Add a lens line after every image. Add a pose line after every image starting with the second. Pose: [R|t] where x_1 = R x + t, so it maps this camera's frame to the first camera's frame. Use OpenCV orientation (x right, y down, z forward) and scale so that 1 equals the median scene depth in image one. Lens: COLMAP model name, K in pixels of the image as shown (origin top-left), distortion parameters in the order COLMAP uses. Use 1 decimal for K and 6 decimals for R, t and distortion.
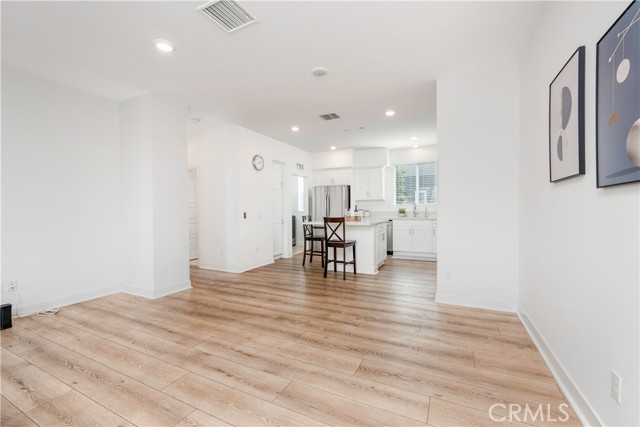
lens RADIAL K [[269.0, 0, 322.4], [0, 269.0, 210.4], [0, 0, 1]] dist [0.000254, 0.000053]
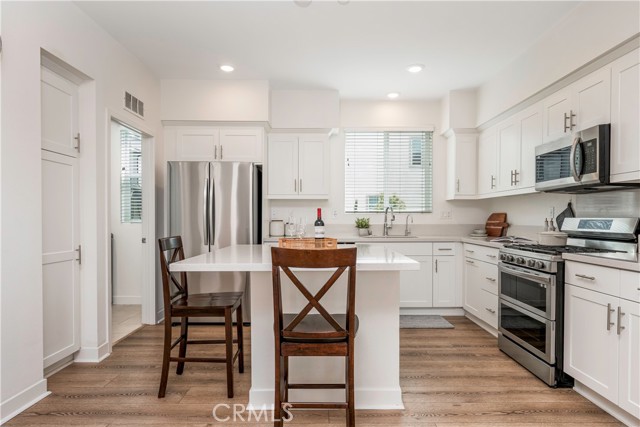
lens RADIAL K [[369.1, 0, 324.5], [0, 369.1, 222.8], [0, 0, 1]] dist [0.000040, -0.000259]
pose [[0.894648, 0.006416, 0.446725, -0.152200], [-0.008191, 0.999964, 0.002041, -0.000720], [-0.446696, -0.005485, 0.894669, 0.859828]]
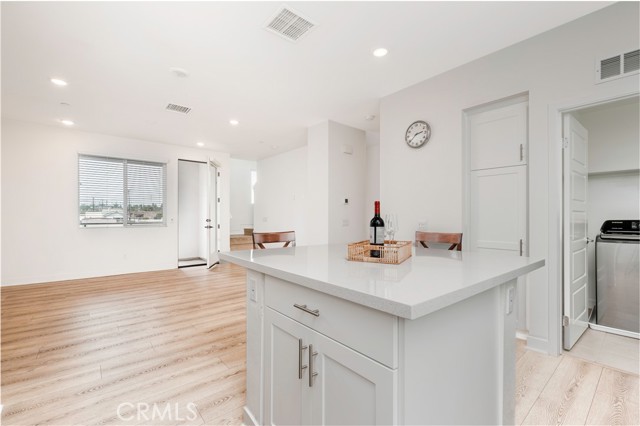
lens RADIAL K [[279.5, 0, 320.0], [0, 279.5, 213.0], [0, 0, 1]] dist [0.000529, 0.000134]
pose [[-0.410305, -0.002021, -0.911946, 0.626108], [0.000428, 0.999997, -0.002409, -0.011865], [0.911948, -0.001379, -0.410303, 1.682455]]
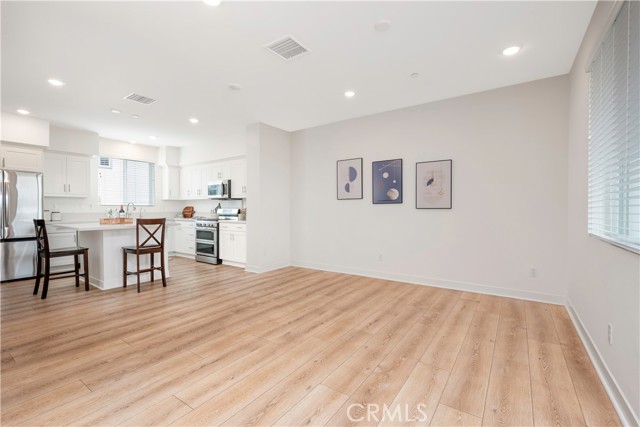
lens RADIAL K [[278.6, 0, 320.0], [0, 278.6, 213.5], [0, 0, 1]] dist [0.000138, -0.000062]
pose [[0.154545, -0.005729, 0.987969, -0.994649], [0.003638, 0.999980, 0.005230, 0.008009], [-0.987979, 0.002786, 0.154563, 0.423516]]
